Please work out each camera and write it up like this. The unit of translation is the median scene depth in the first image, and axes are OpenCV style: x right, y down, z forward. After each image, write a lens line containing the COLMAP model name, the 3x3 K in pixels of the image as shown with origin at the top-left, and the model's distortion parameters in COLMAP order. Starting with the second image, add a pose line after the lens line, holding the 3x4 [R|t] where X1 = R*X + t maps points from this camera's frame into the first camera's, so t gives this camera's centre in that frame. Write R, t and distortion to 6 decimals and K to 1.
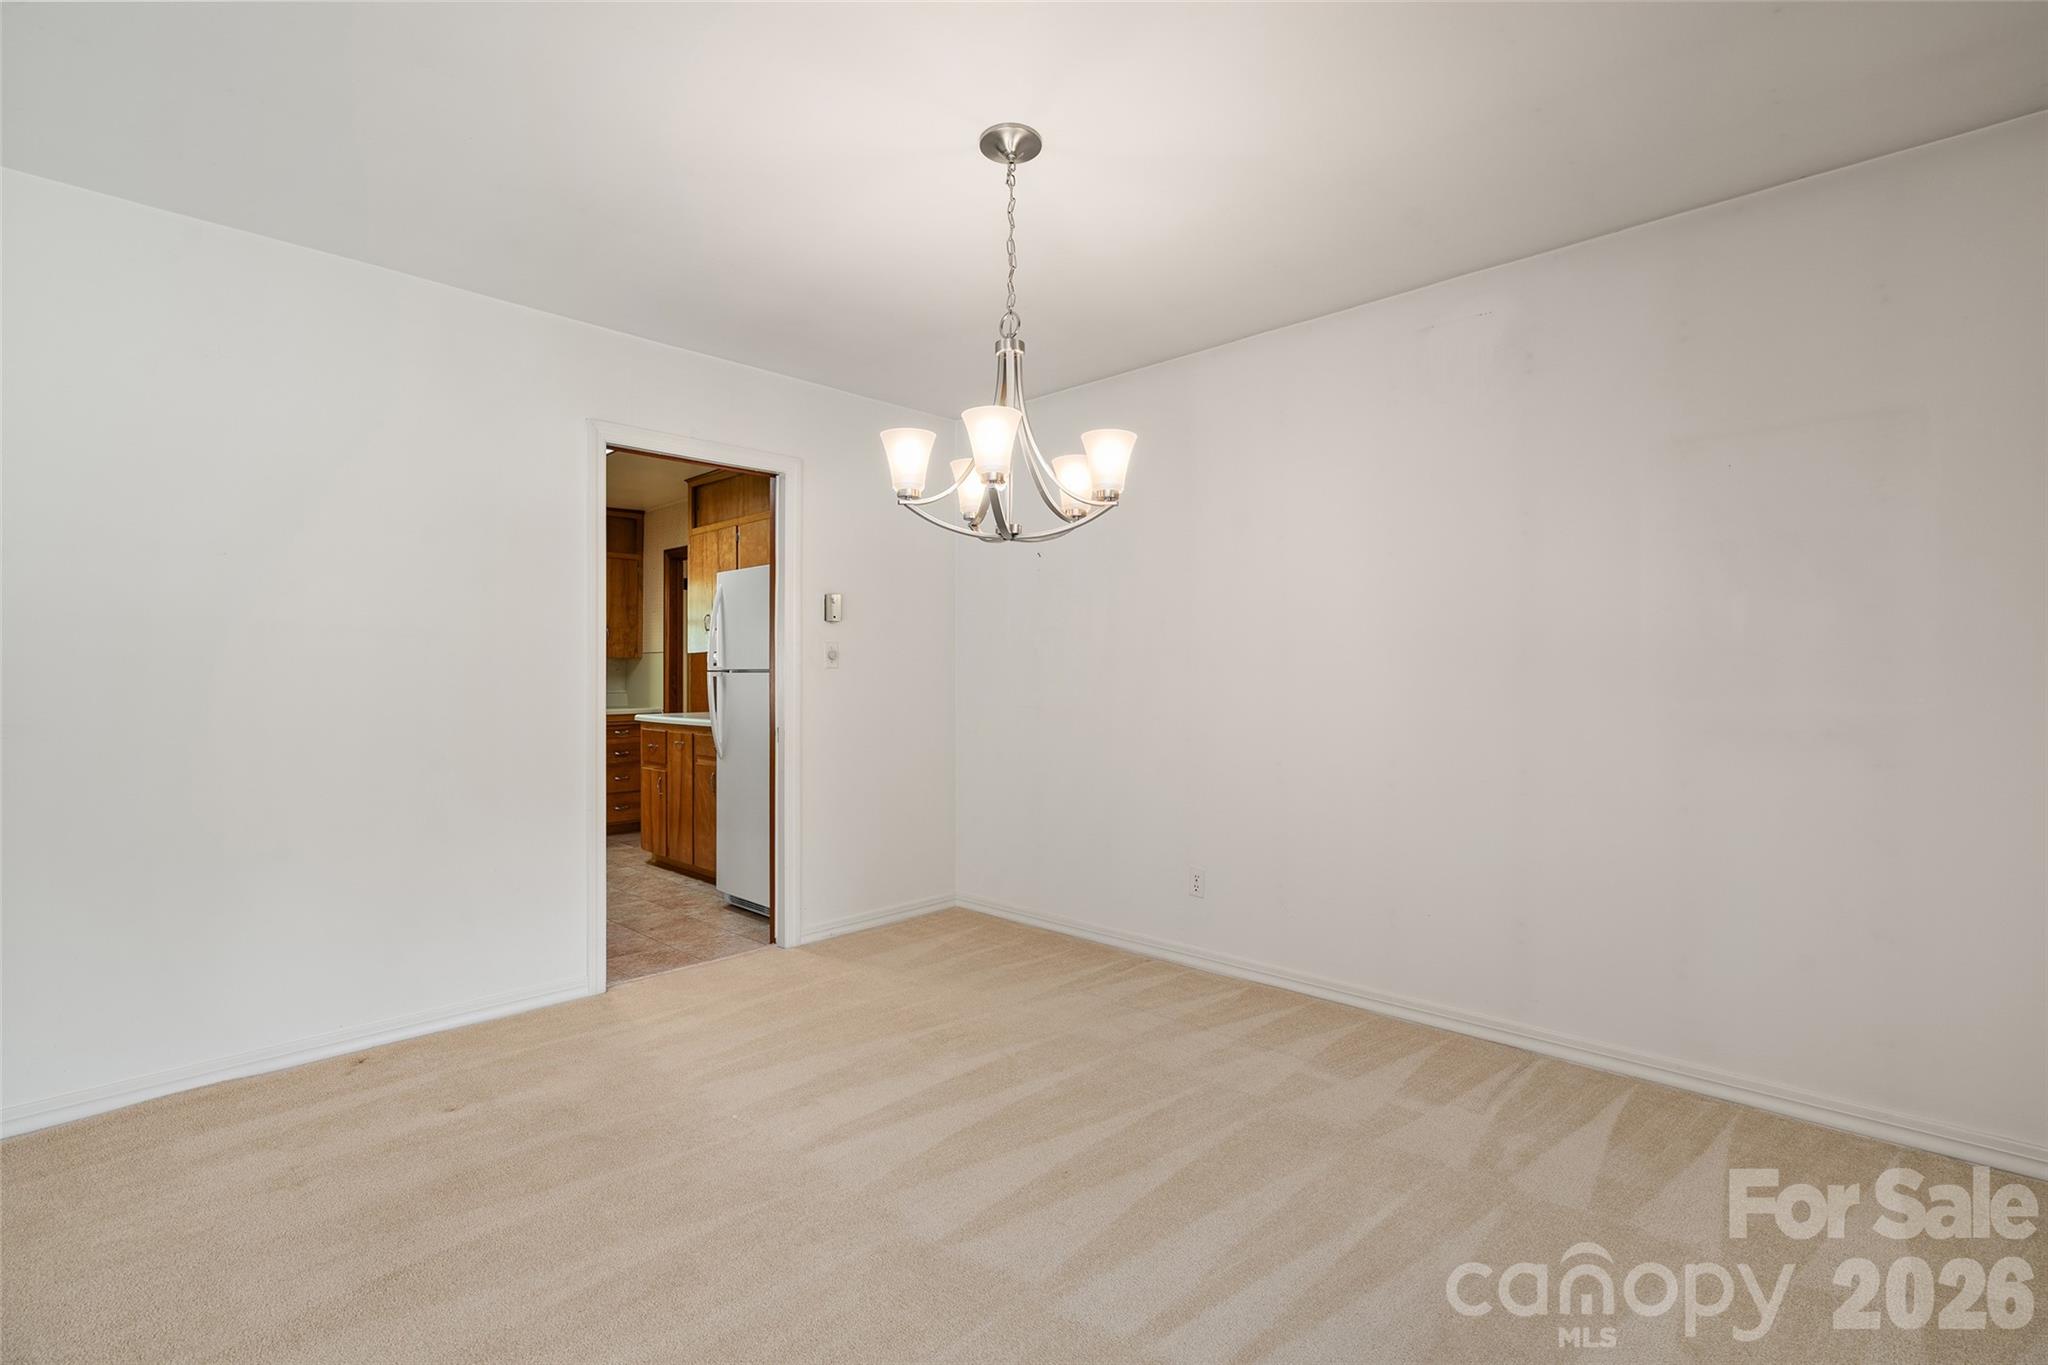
lens RADIAL K [[926.1, 0, 1024.0], [0, 926.1, 682.5], [0, 0, 1]] dist [-0.014011, 0.005768]
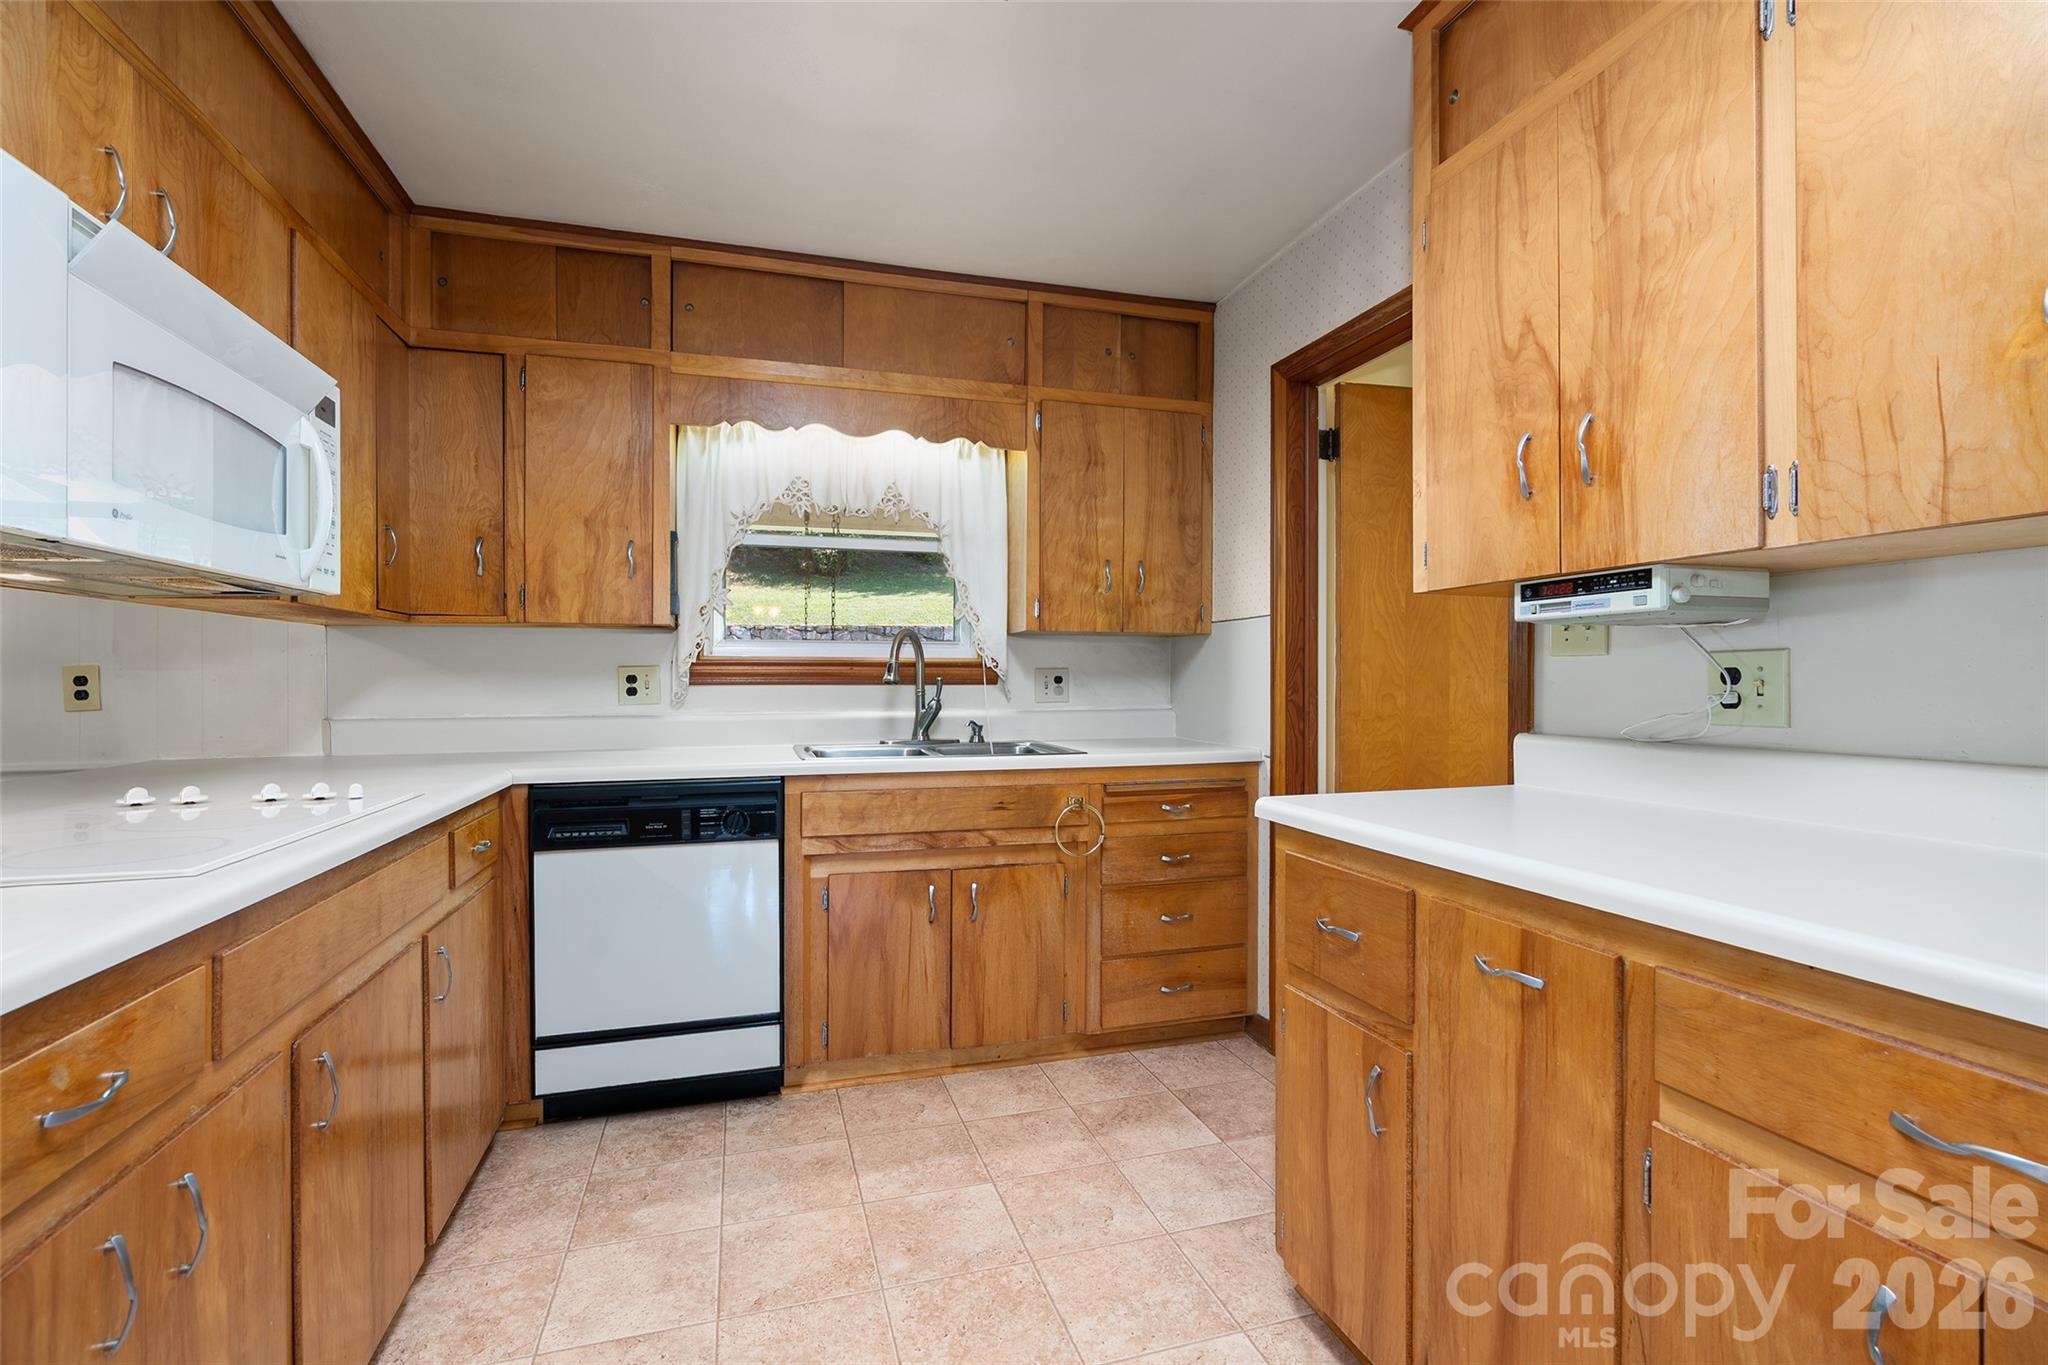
lens RADIAL K [[926.1, 0, 1024.0], [0, 926.1, 682.5], [0, 0, 1]] dist [-0.014011, 0.005768]
pose [[0.877180, 0.000932, -0.480161, -0.282883], [-0.000537, 0.999999, 0.000961, -0.003490], [0.480162, -0.000585, 0.877180, 0.575450]]
